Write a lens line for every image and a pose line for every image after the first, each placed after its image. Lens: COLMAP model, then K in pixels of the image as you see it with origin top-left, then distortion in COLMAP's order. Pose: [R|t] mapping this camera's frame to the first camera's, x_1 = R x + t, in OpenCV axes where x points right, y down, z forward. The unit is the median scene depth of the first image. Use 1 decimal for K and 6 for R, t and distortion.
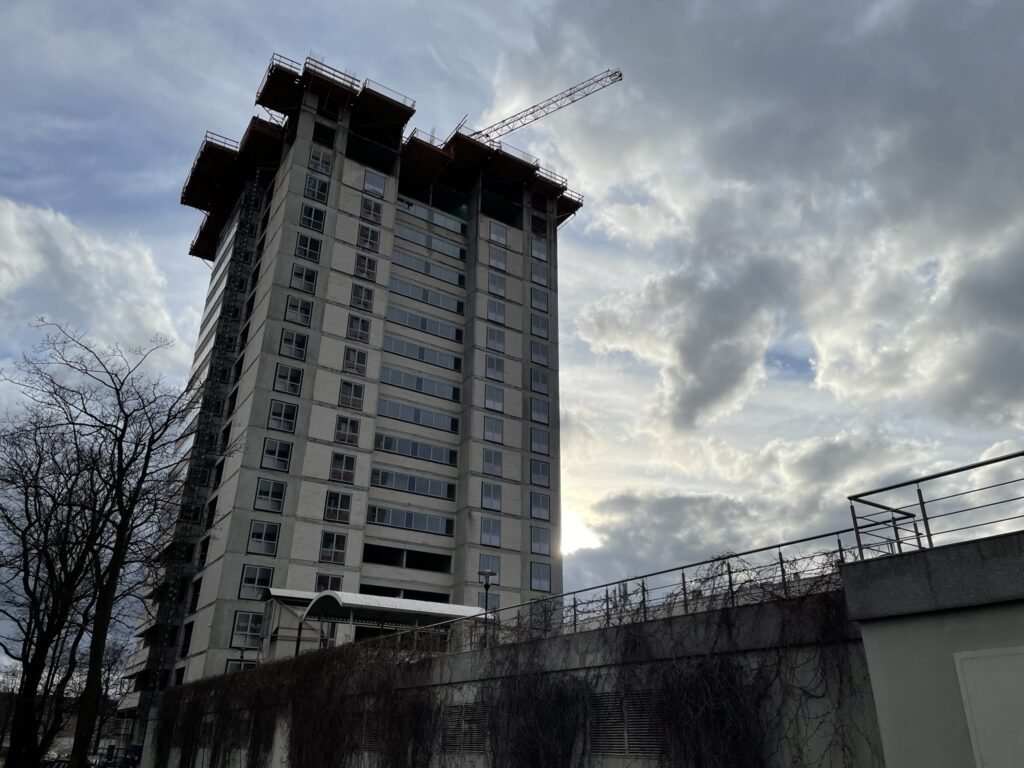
lens RADIAL K [[752.9, 0, 514.6], [0, 752.9, 381.9], [0, 0, 1]] dist [-0.016403, -0.005373]
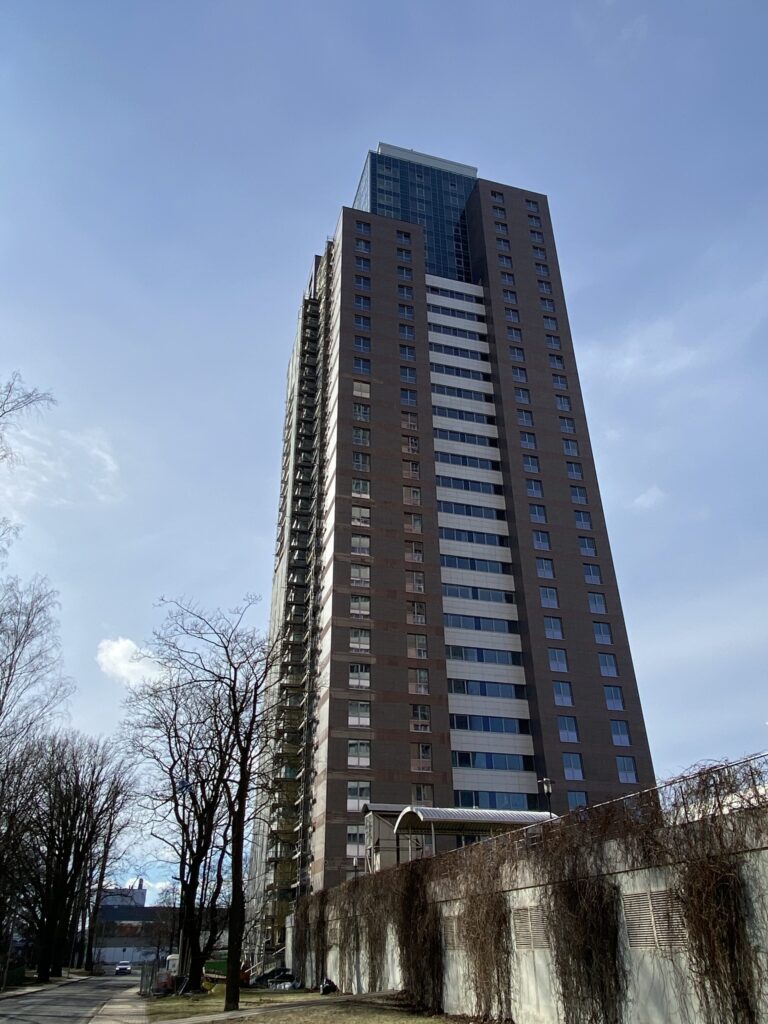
lens RADIAL K [[736.9, 0, 379.5], [0, 736.9, 511.8], [0, 0, 1]] dist [0.014455, 0.003631]
pose [[0.949686, -0.169587, -0.263319, 0.053546], [0.147714, 0.983870, -0.100900, -0.039709], [0.276183, 0.056927, 0.959418, -0.084240]]
